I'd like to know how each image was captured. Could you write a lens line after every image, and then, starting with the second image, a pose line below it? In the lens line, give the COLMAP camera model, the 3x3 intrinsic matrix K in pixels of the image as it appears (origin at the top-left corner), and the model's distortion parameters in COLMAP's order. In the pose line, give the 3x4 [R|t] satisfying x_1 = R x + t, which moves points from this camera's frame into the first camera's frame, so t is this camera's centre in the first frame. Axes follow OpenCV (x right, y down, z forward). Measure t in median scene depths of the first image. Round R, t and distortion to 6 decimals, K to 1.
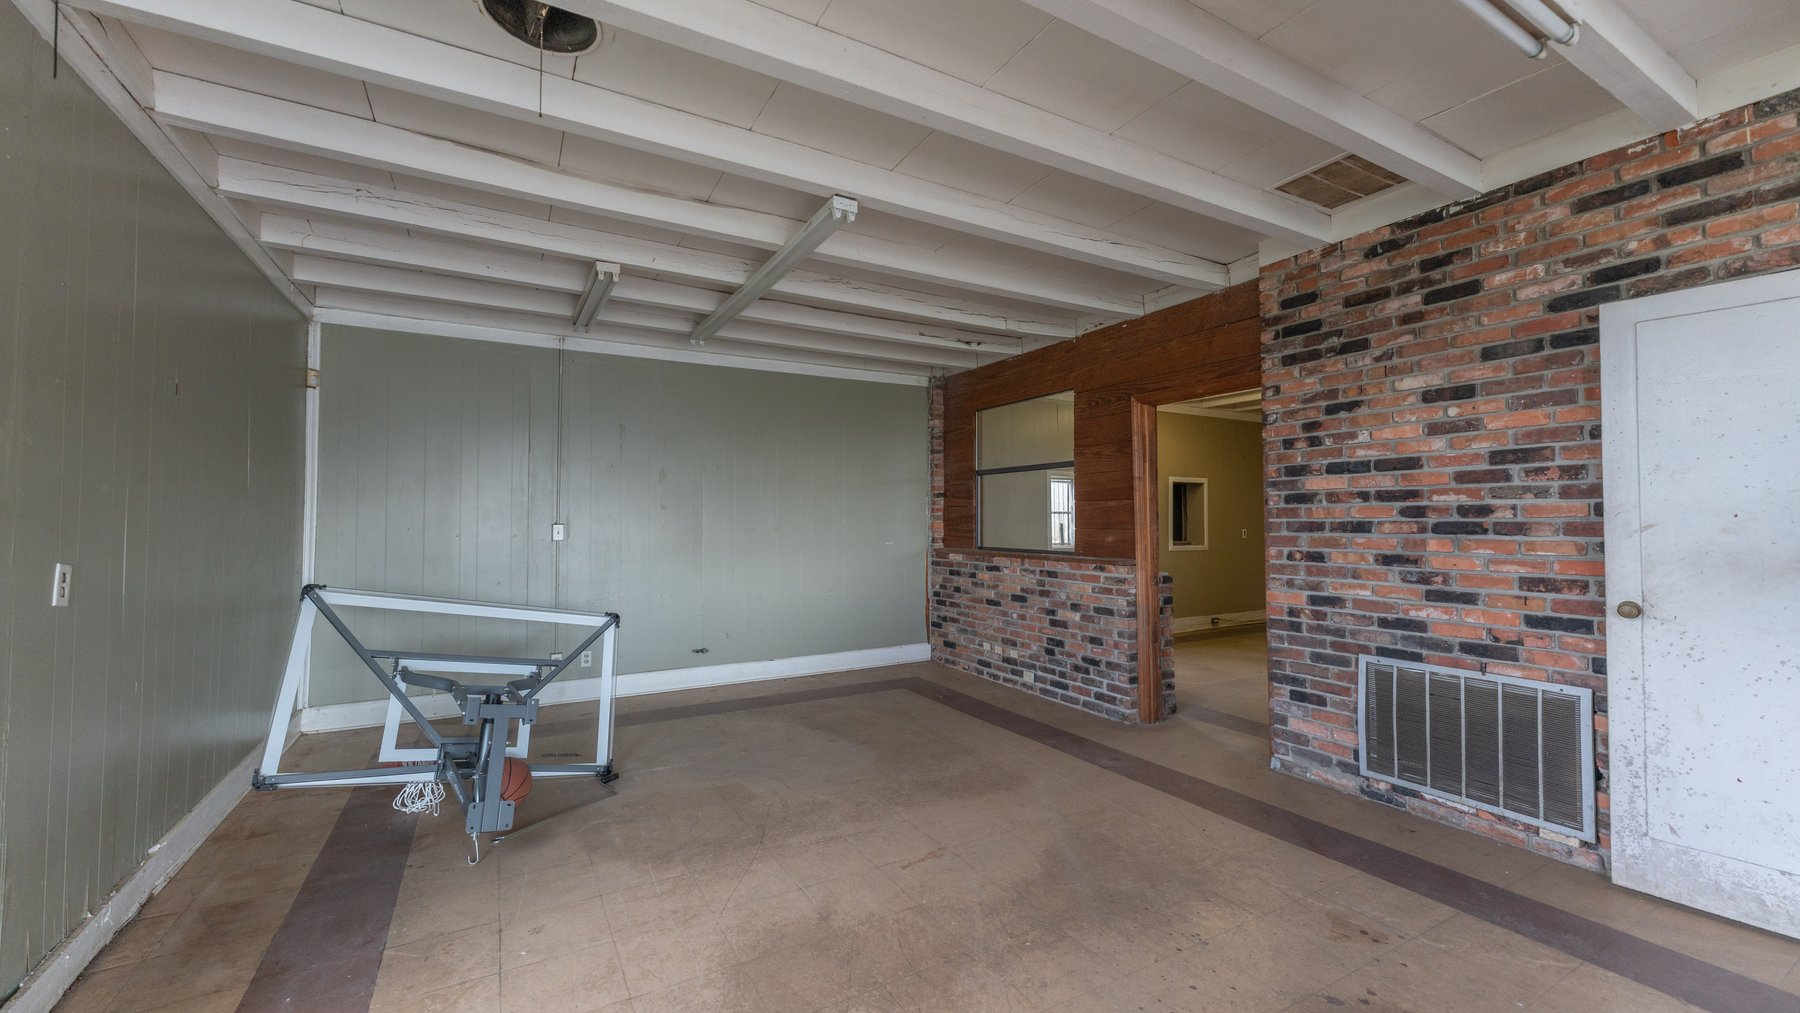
lens RADIAL K [[711.1, 0, 899.7], [0, 711.1, 497.7], [0, 0, 1]] dist [0.000364, 0.000486]
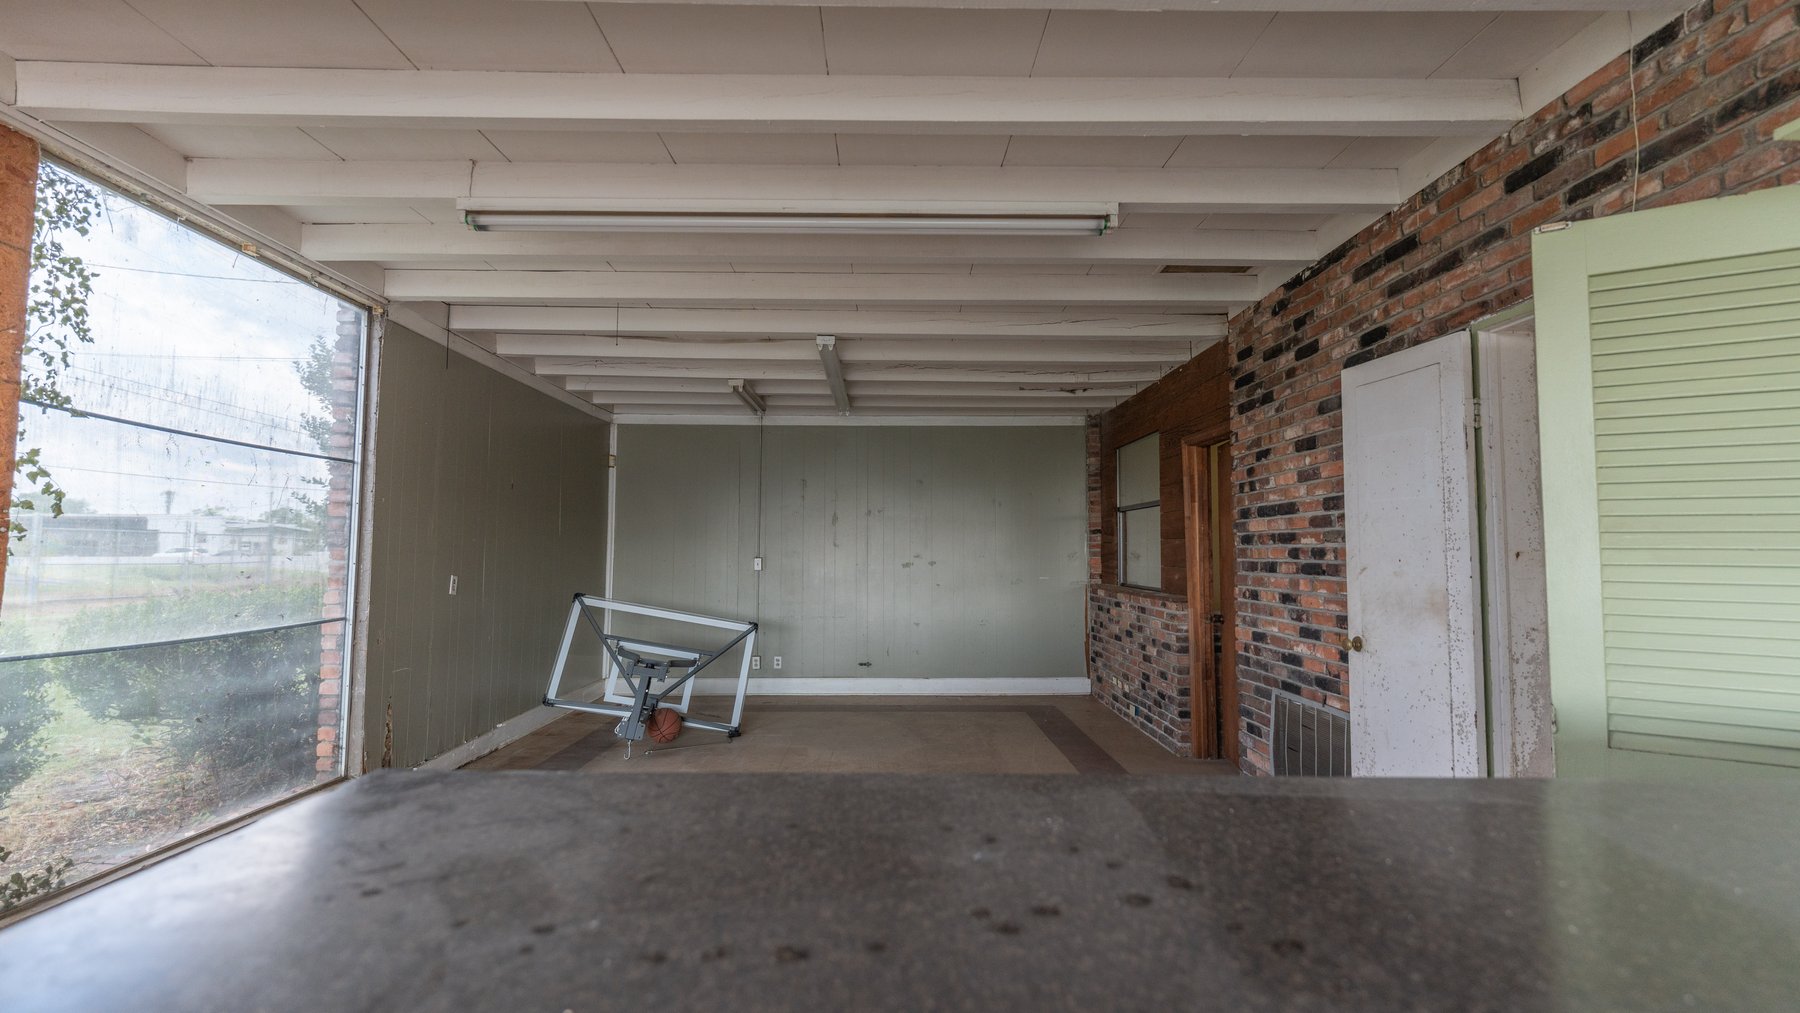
lens RADIAL K [[840.4, 0, 899.3], [0, 840.4, 495.1], [0, 0, 1]] dist [-0.000997, -0.000115]
pose [[0.876781, -0.028196, -0.480063, 0.682605], [0.010847, 0.999185, -0.038876, -0.021188], [0.480767, 0.028878, 0.876372, -0.332488]]
